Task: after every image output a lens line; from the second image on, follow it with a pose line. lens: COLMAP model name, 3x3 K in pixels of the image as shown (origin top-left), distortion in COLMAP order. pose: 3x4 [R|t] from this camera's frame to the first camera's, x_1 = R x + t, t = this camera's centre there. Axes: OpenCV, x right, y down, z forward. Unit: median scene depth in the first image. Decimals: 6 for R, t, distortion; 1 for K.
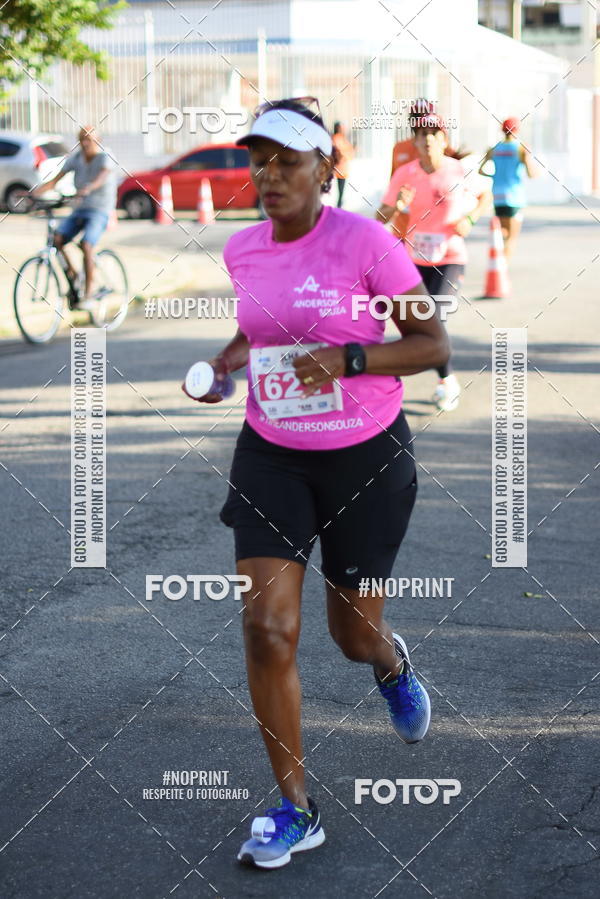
lens RADIAL K [[1995.3, 0, 291.4], [0, 1995.3, 450.8], [0, 0, 1]] dist [-0.137294, 0.000000]
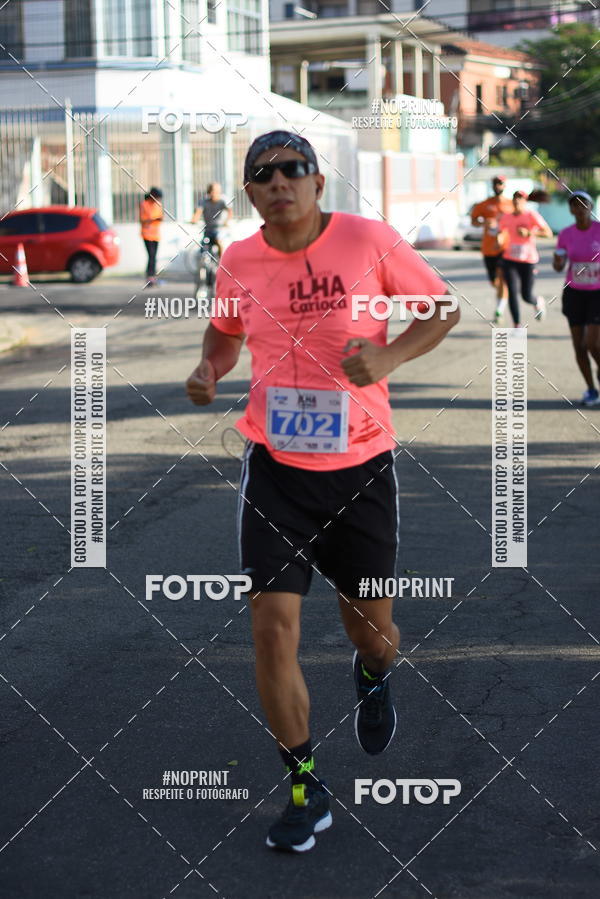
lens RADIAL K [[1995.3, 0, 269.7], [0, 1995.3, 453.7], [0, 0, 1]] dist [-0.137294, 0.000000]
pose [[0.995022, -0.023632, 0.096814, -0.059302], [0.026483, 0.999250, -0.028268, 0.022452], [-0.096073, 0.030691, 0.994901, -0.159249]]
